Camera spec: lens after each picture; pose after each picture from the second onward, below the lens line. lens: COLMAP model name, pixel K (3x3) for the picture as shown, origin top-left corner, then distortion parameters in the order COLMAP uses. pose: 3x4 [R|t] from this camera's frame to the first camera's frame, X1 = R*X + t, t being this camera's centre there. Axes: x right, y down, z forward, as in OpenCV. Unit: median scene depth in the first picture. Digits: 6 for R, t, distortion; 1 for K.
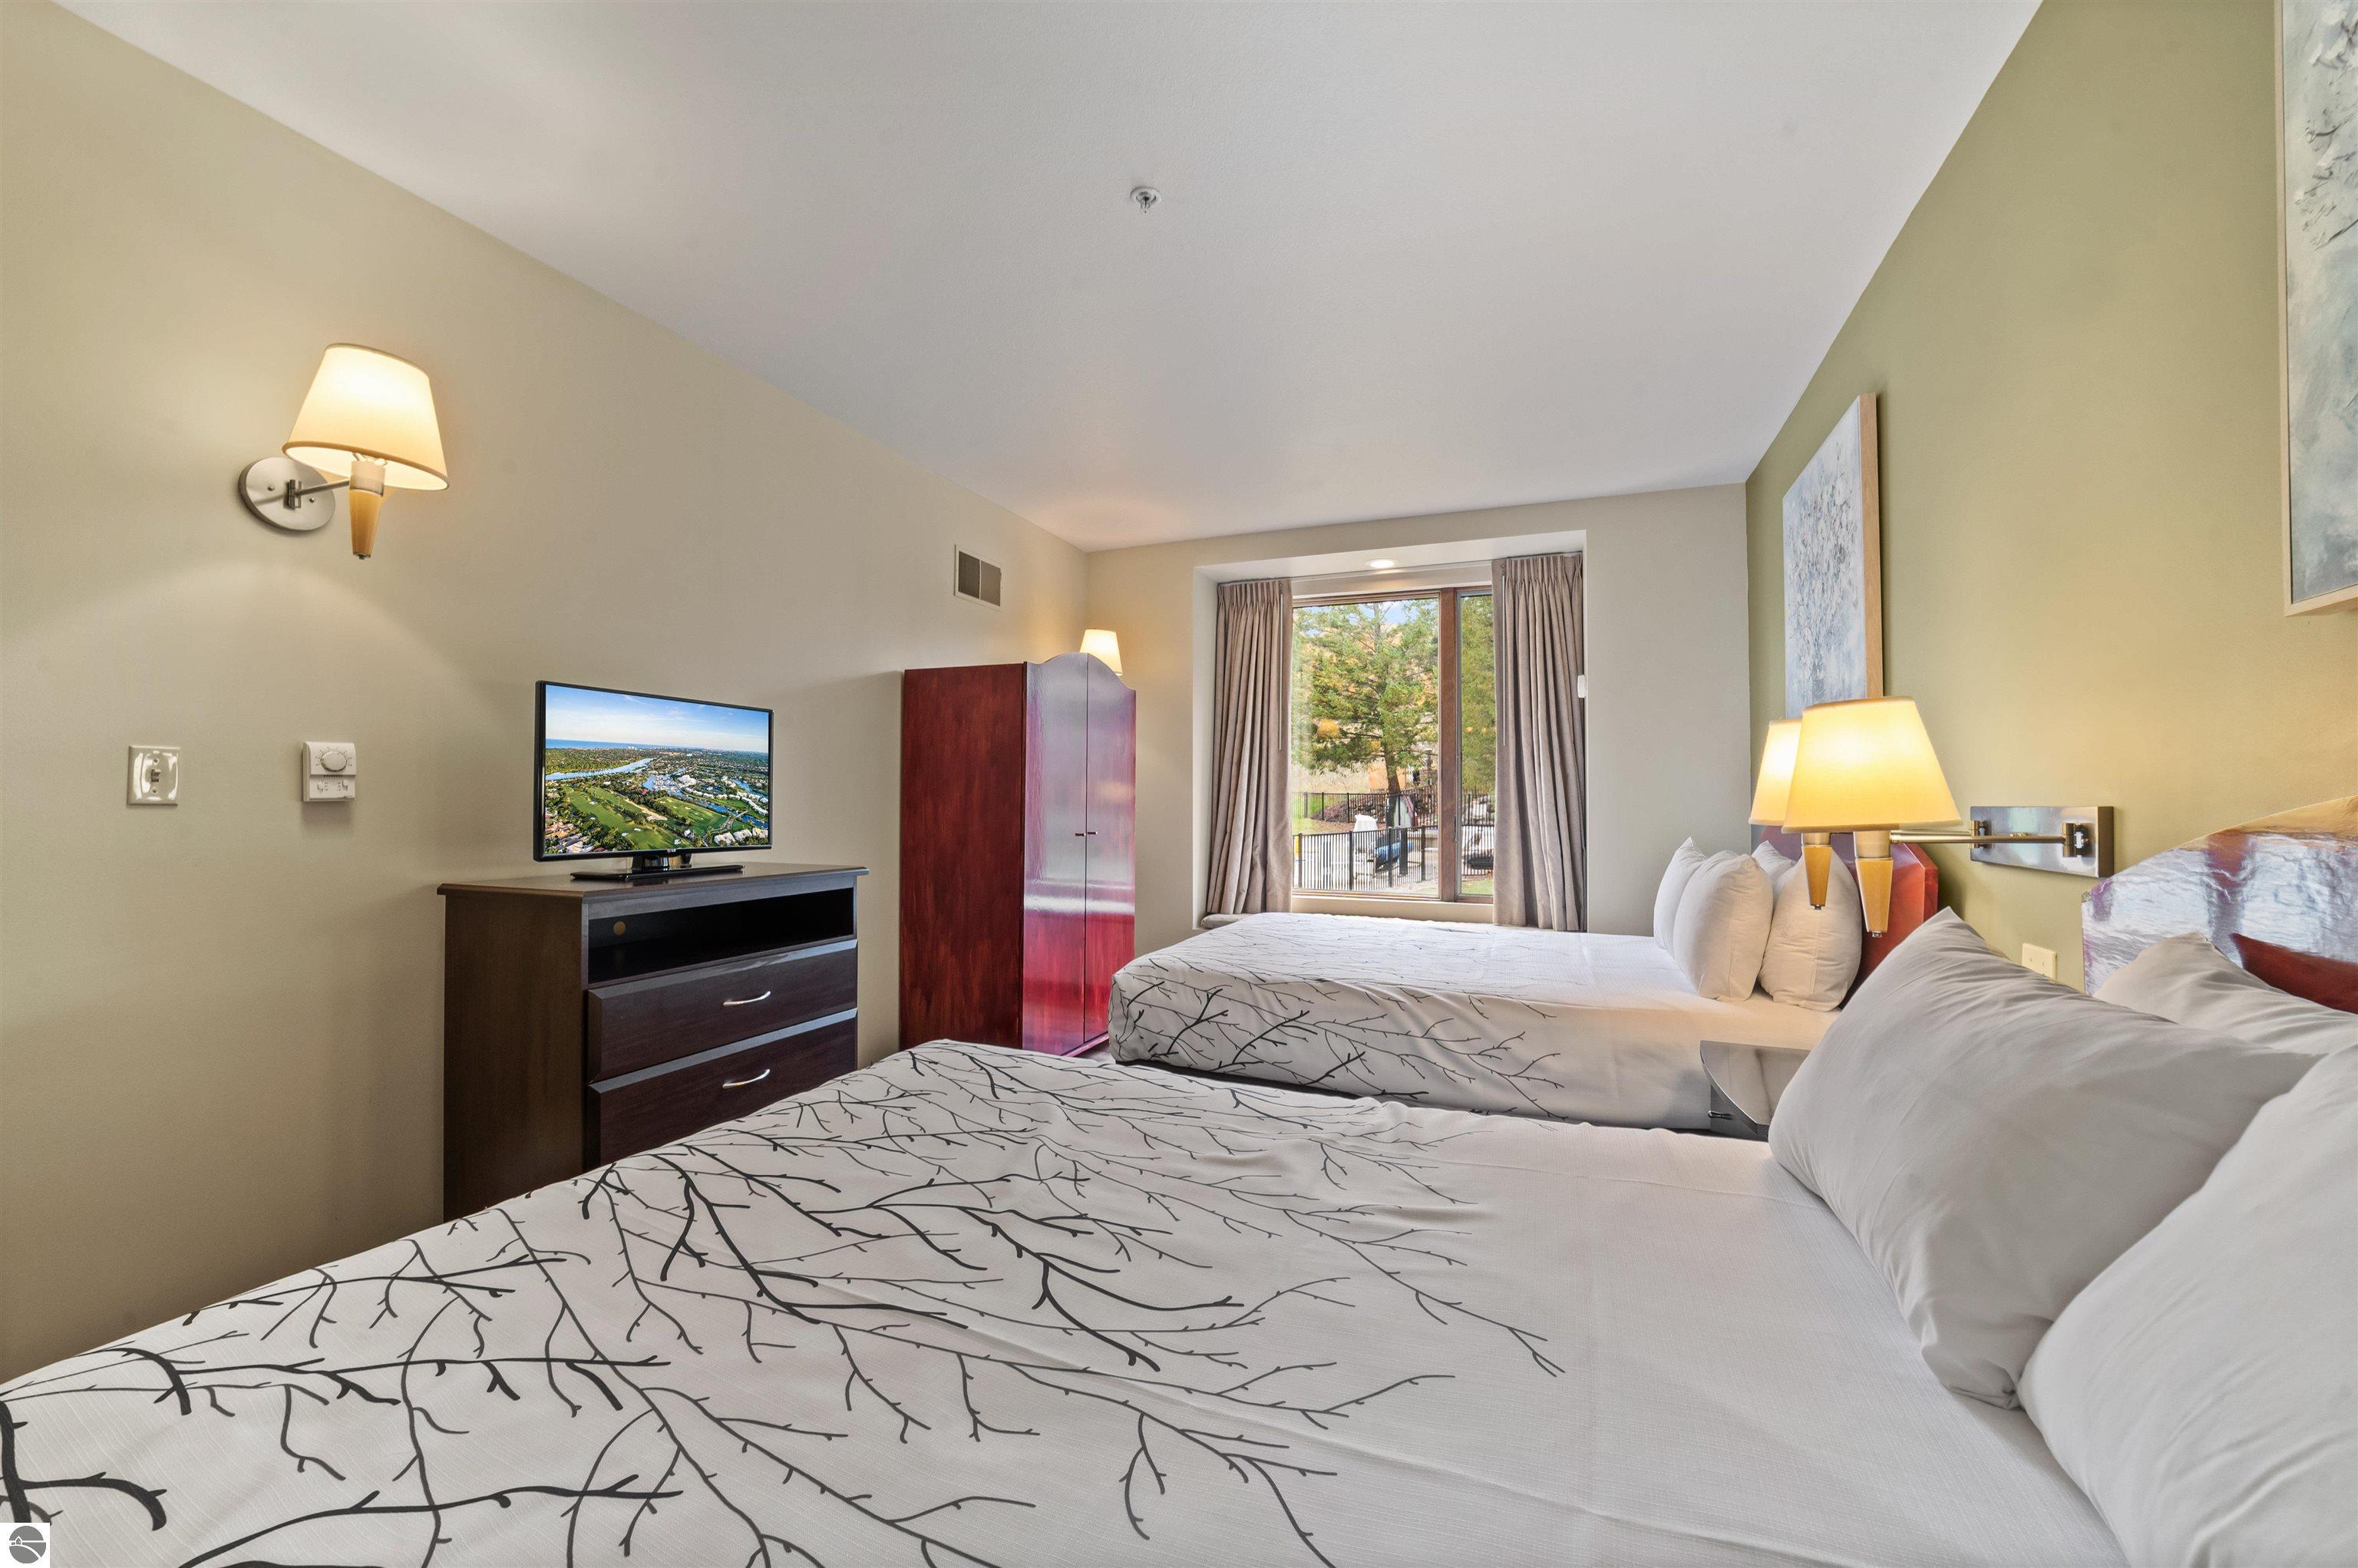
lens RADIAL K [[907.2, 0, 1176.5], [0, 907.2, 782.0], [0, 0, 1]] dist [-0.026413, 0.009668]
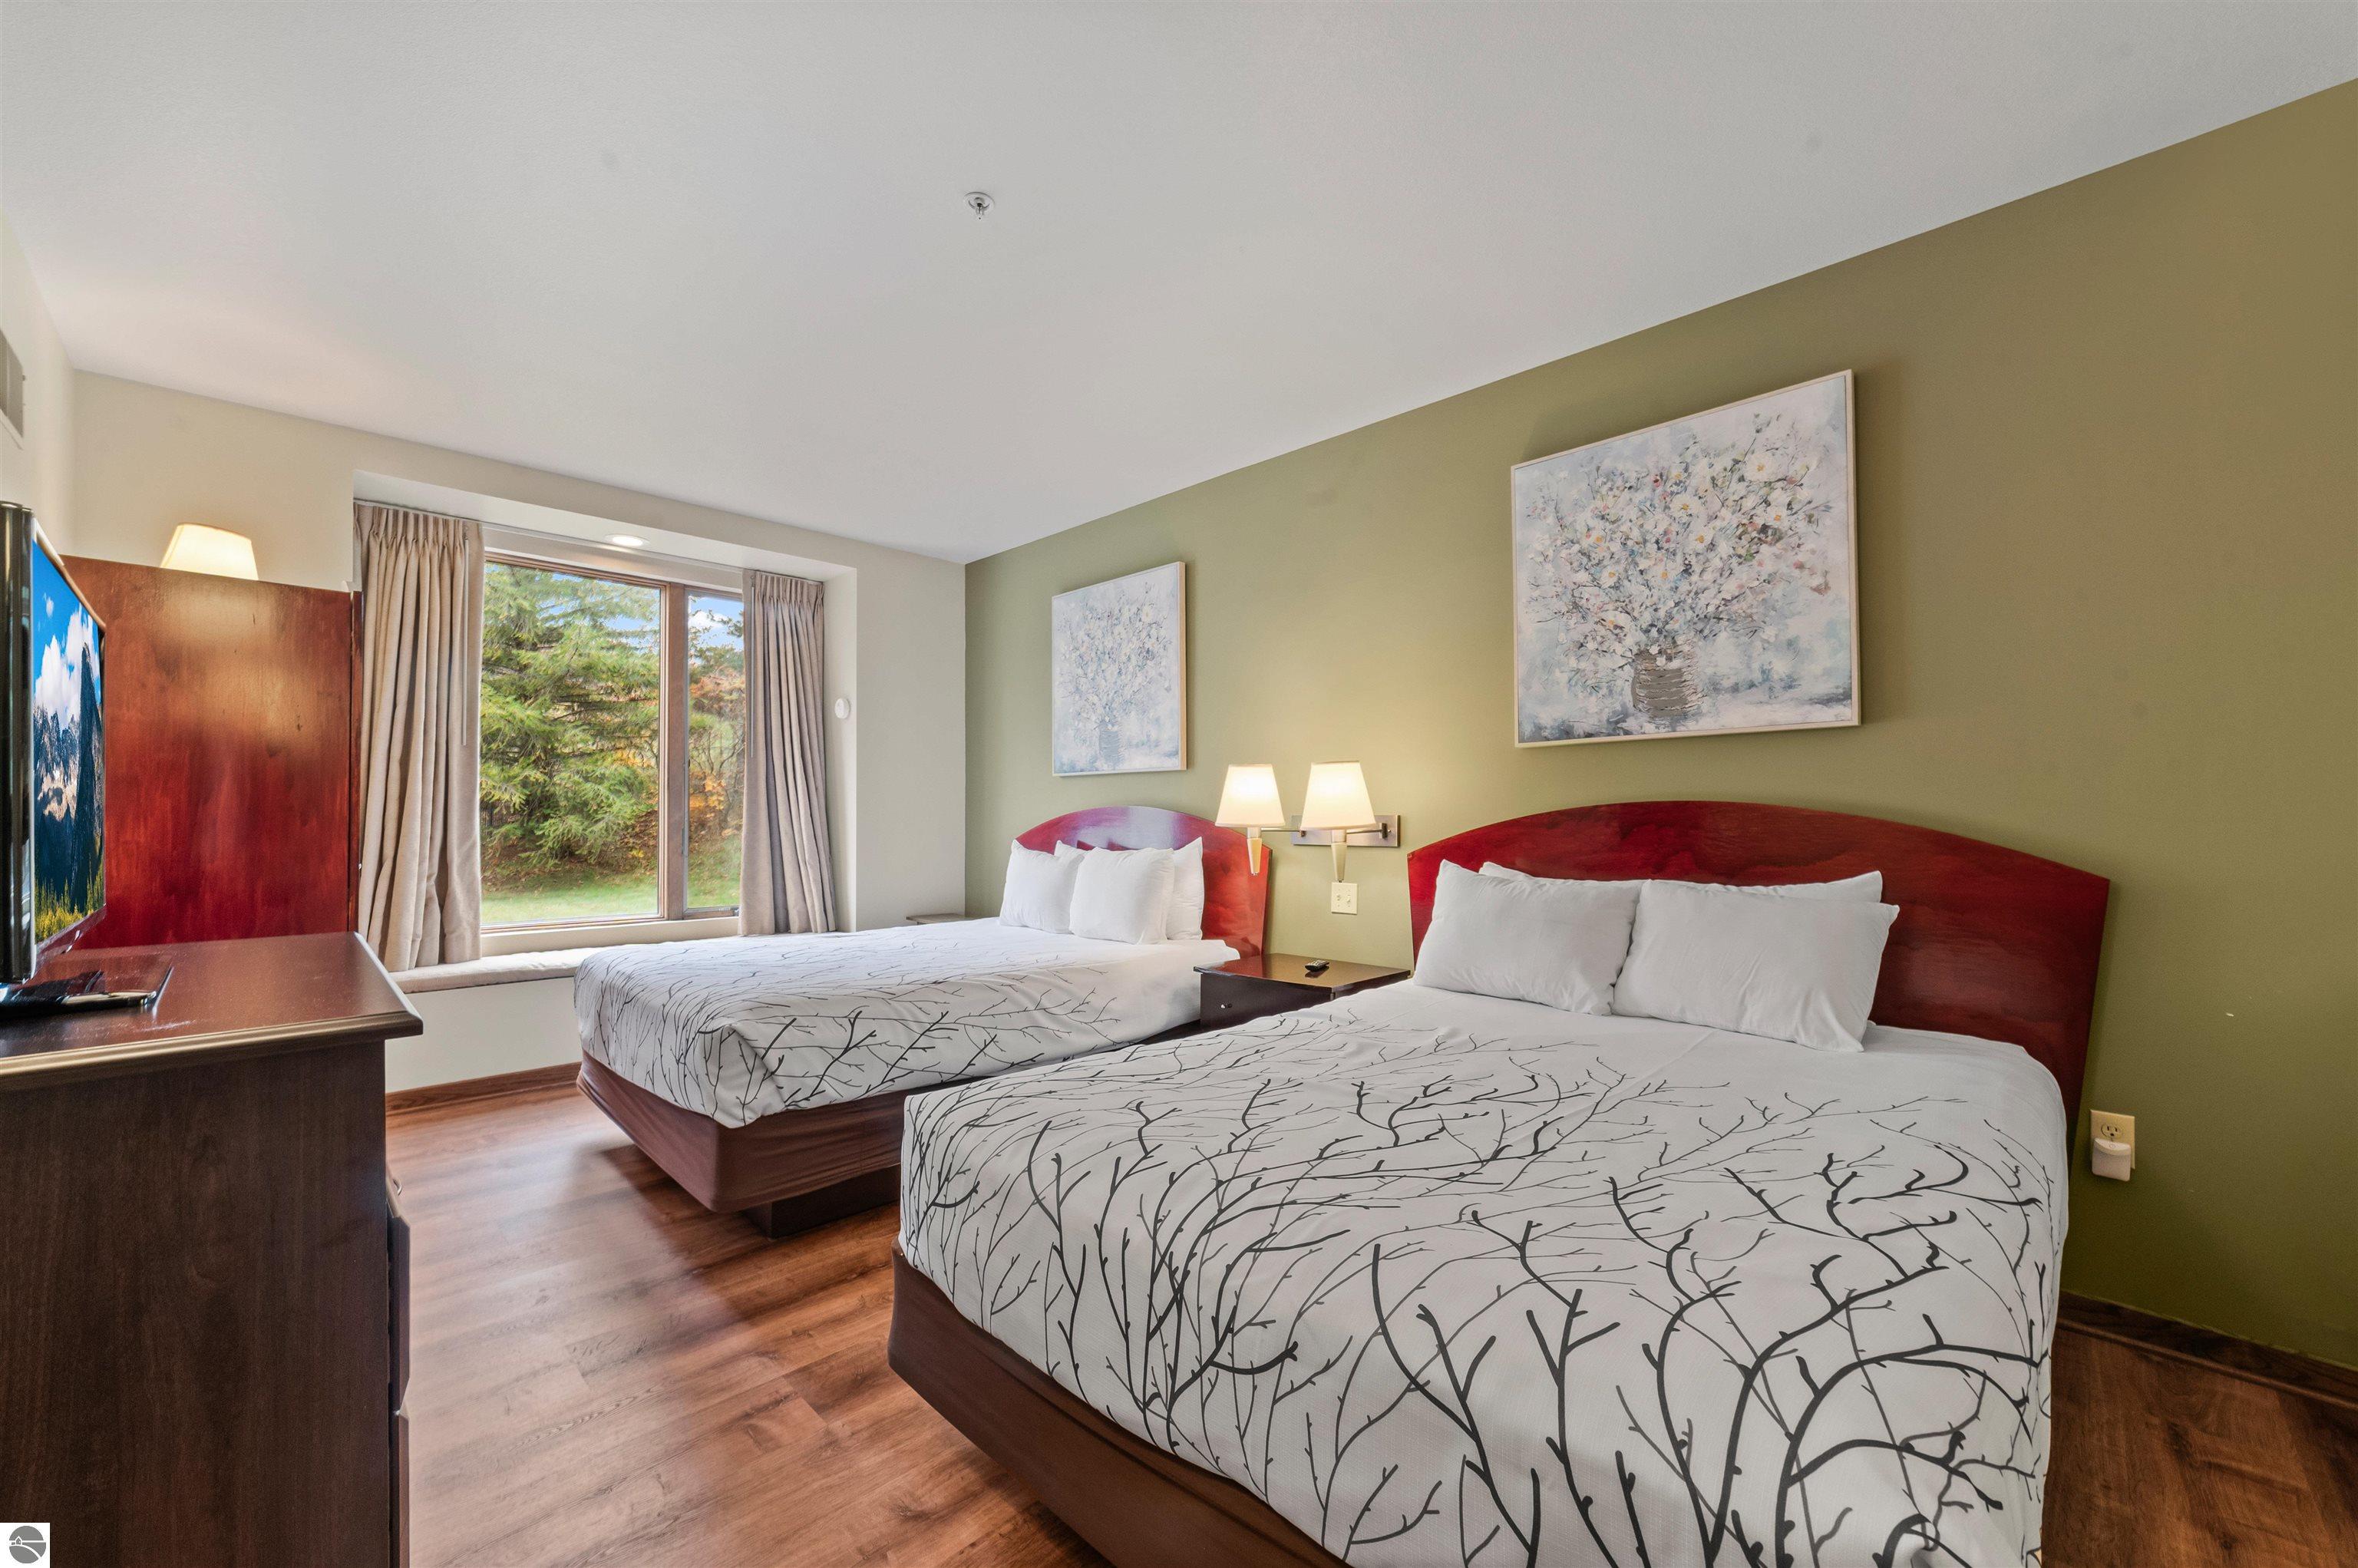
lens RADIAL K [[913.3, 0, 1167.2], [0, 913.3, 809.6], [0, 0, 1]] dist [-0.032405, 0.009804]
pose [[0.397800, 0.000573, 0.917472, -0.725100], [-0.018285, 0.999806, 0.007303, 0.004422], [-0.917290, -0.019681, 0.397733, 0.343087]]
